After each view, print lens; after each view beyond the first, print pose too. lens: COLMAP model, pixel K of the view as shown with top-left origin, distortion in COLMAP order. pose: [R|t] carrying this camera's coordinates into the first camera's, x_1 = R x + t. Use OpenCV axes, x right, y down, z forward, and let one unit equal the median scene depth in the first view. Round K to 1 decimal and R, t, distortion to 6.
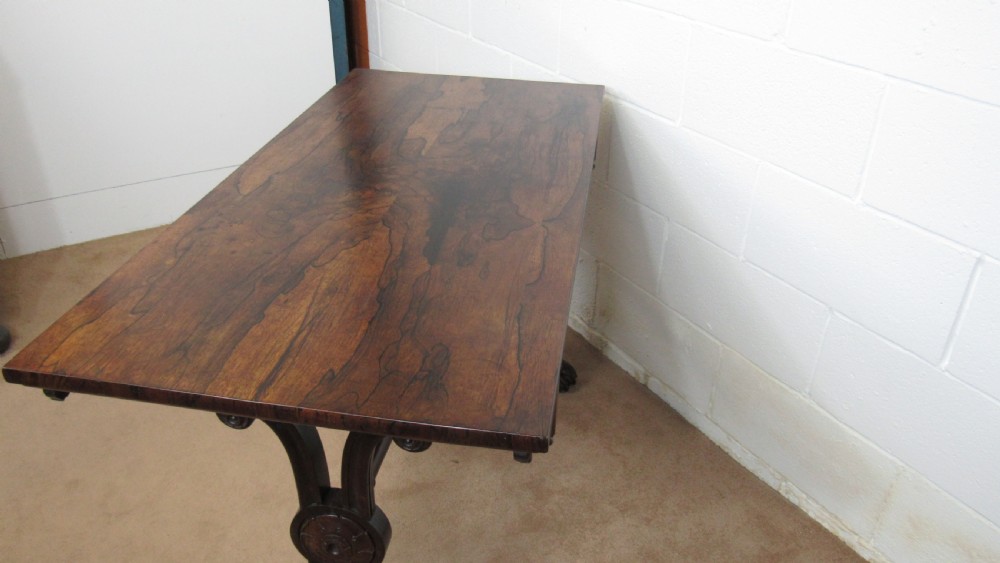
lens RADIAL K [[797.1, 0, 500.0], [0, 797.1, 281.5], [0, 0, 1]] dist [-0.010179, -0.002886]
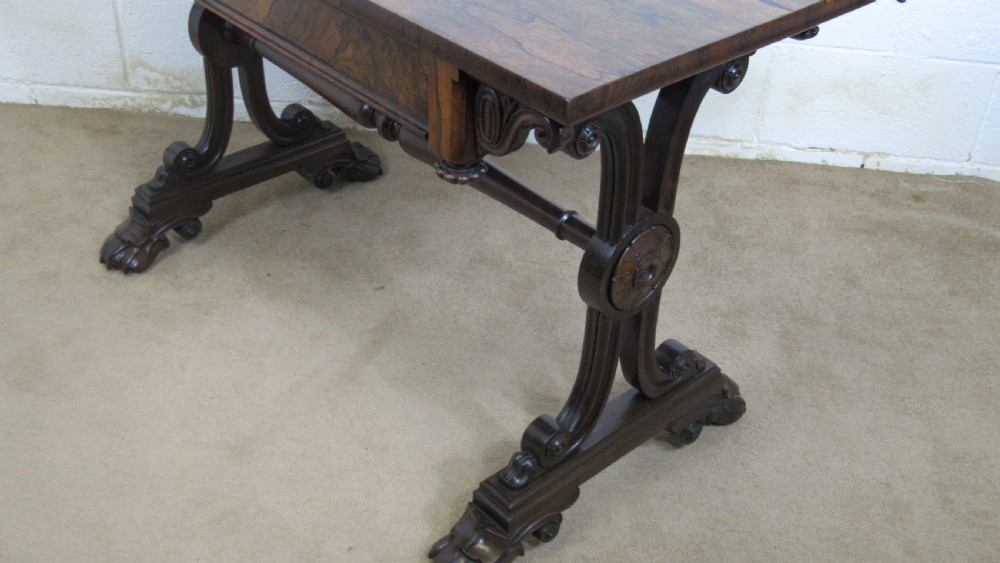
lens RADIAL K [[1097.0, 0, 500.0], [0, 1097.0, 281.5], [0, 0, 1]] dist [-0.063612, 0.003841]
pose [[0.620157, -0.454506, 0.639398, -0.698351], [0.374226, 0.887745, 0.268074, -0.015589], [-0.689464, 0.073031, 0.720629, 0.193108]]
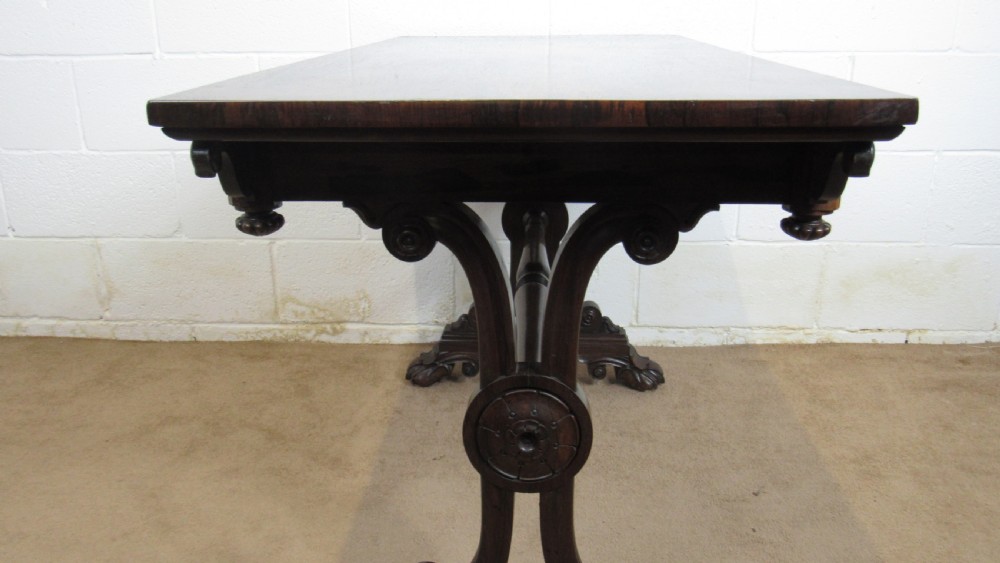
lens RADIAL K [[825.1, 0, 500.0], [0, 825.1, 281.5], [0, 0, 1]] dist [-0.046572, 0.019751]
pose [[0.569803, -0.283484, 0.771338, -0.735972], [0.430740, 0.902376, 0.013447, 0.032681], [-0.699849, 0.324584, 0.636284, 0.470059]]
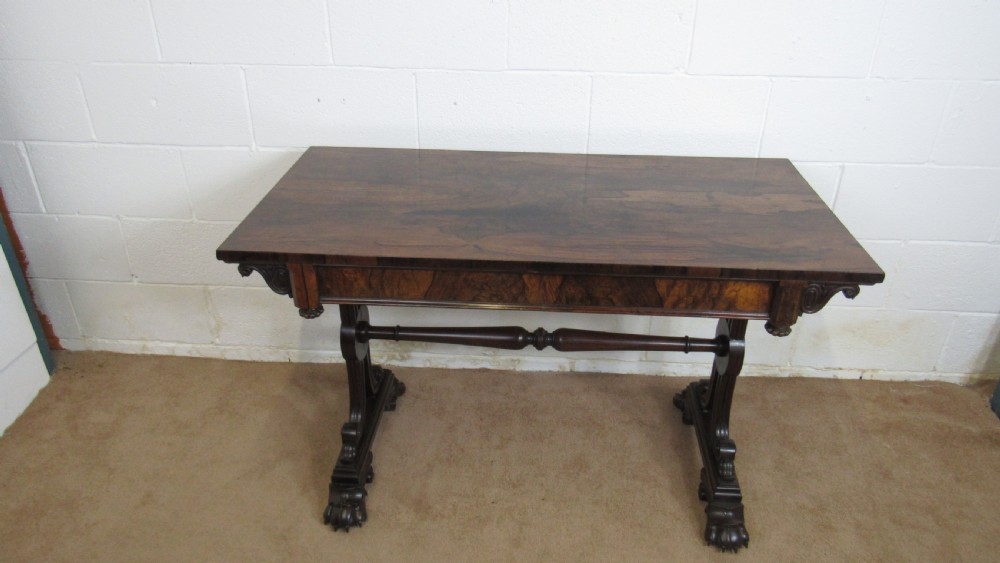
lens RADIAL K [[717.4, 0, 500.0], [0, 717.4, 281.5], [0, 0, 1]] dist [-0.022729, 0.005196]
pose [[0.576441, -0.412711, 0.705256, -0.727361], [0.416535, 0.890937, 0.180916, -0.285015], [-0.703004, 0.189476, 0.685481, 0.378961]]
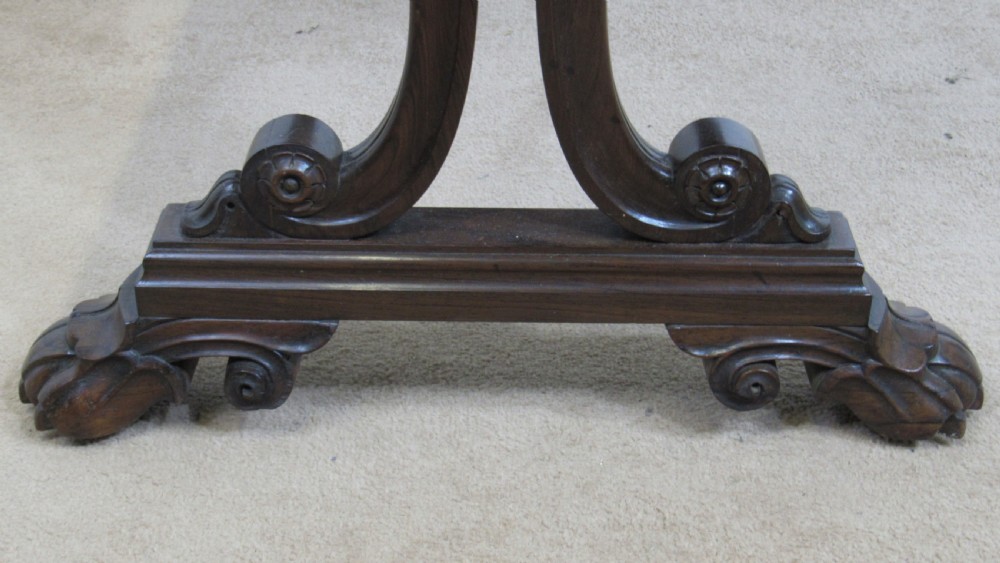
lens RADIAL K [[1597.7, 0, 500.0], [0, 1597.7, 281.5], [0, 0, 1]] dist [-0.108655, 0.060942]
pose [[0.525126, -0.467218, 0.711302, -0.743999], [0.434677, 0.865821, 0.247809, 0.143735], [-0.731641, 0.179056, 0.657754, 0.548533]]
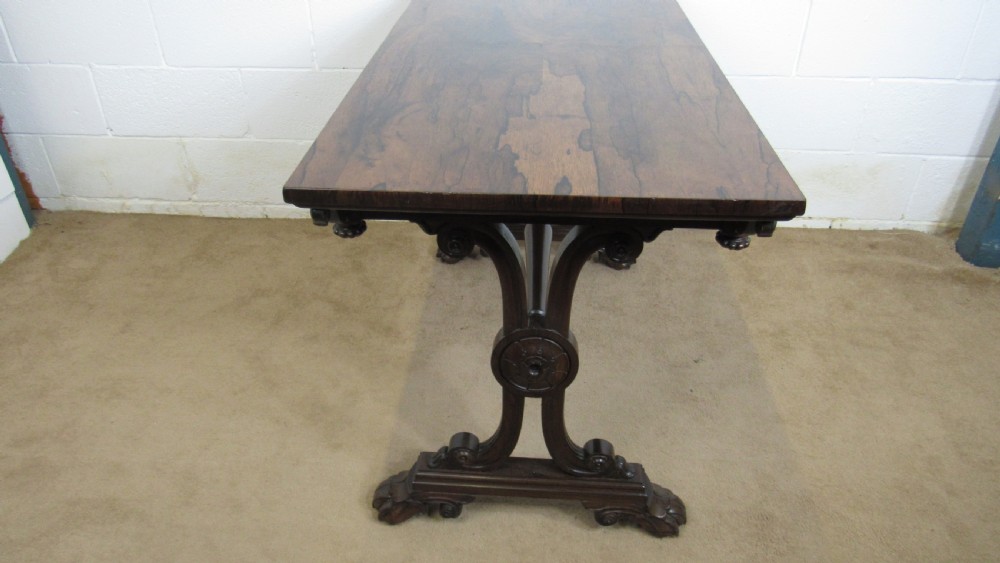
lens RADIAL K [[717.5, 0, 500.0], [0, 717.5, 281.5], [0, 0, 1]] dist [-0.022785, 0.002854]
pose [[0.573997, -0.468315, 0.671720, -0.786410], [0.422445, 0.872080, 0.247017, -0.113460], [-0.701476, 0.141978, 0.698408, 0.362130]]
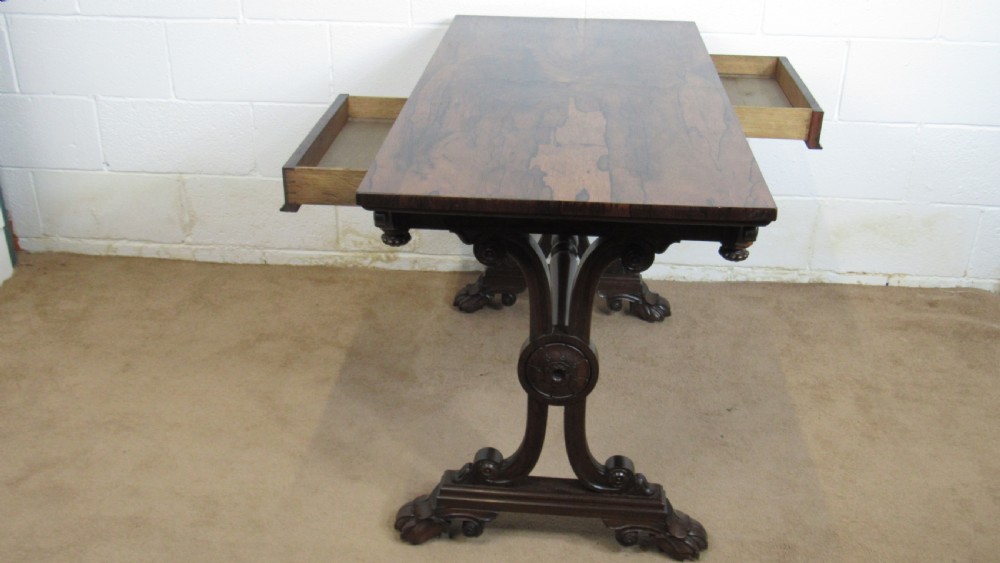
lens RADIAL K [[1003.5, 0, 500.0], [0, 1003.5, 281.5], [0, 0, 1]] dist [-0.048570, 0.002887]
pose [[0.592091, -0.371482, 0.715143, -1.080566], [0.407707, 0.903551, 0.131796, -0.105190], [-0.695128, 0.213533, 0.686441, 0.144107]]
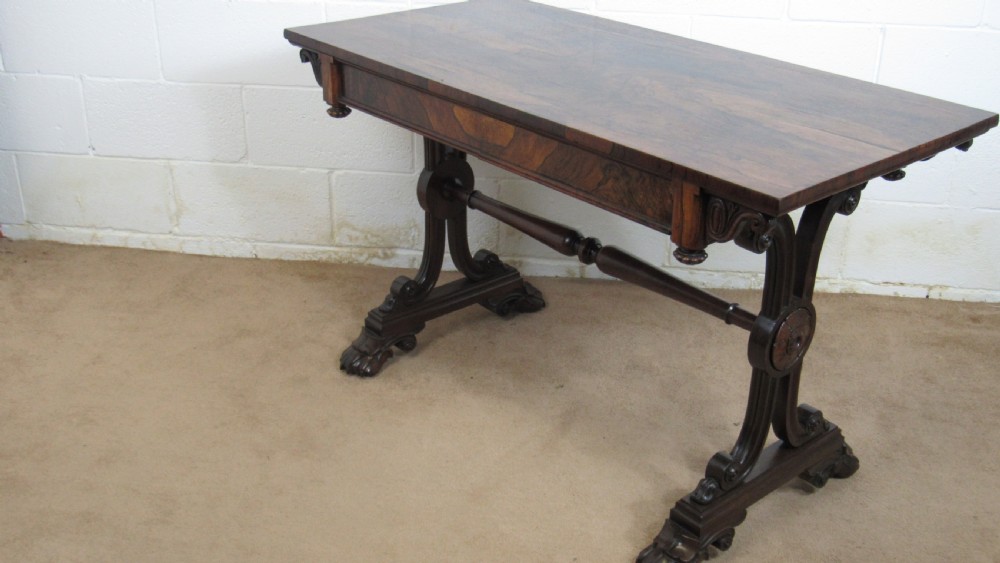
lens RADIAL K [[1088.8, 0, 500.0], [0, 1088.8, 281.5], [0, 0, 1]] dist [-0.055250, 0.015817]
pose [[0.637326, -0.342149, 0.690470, -1.049001], [0.389033, 0.916315, 0.094973, -0.047452], [-0.665183, 0.208087, 0.717099, 0.087094]]
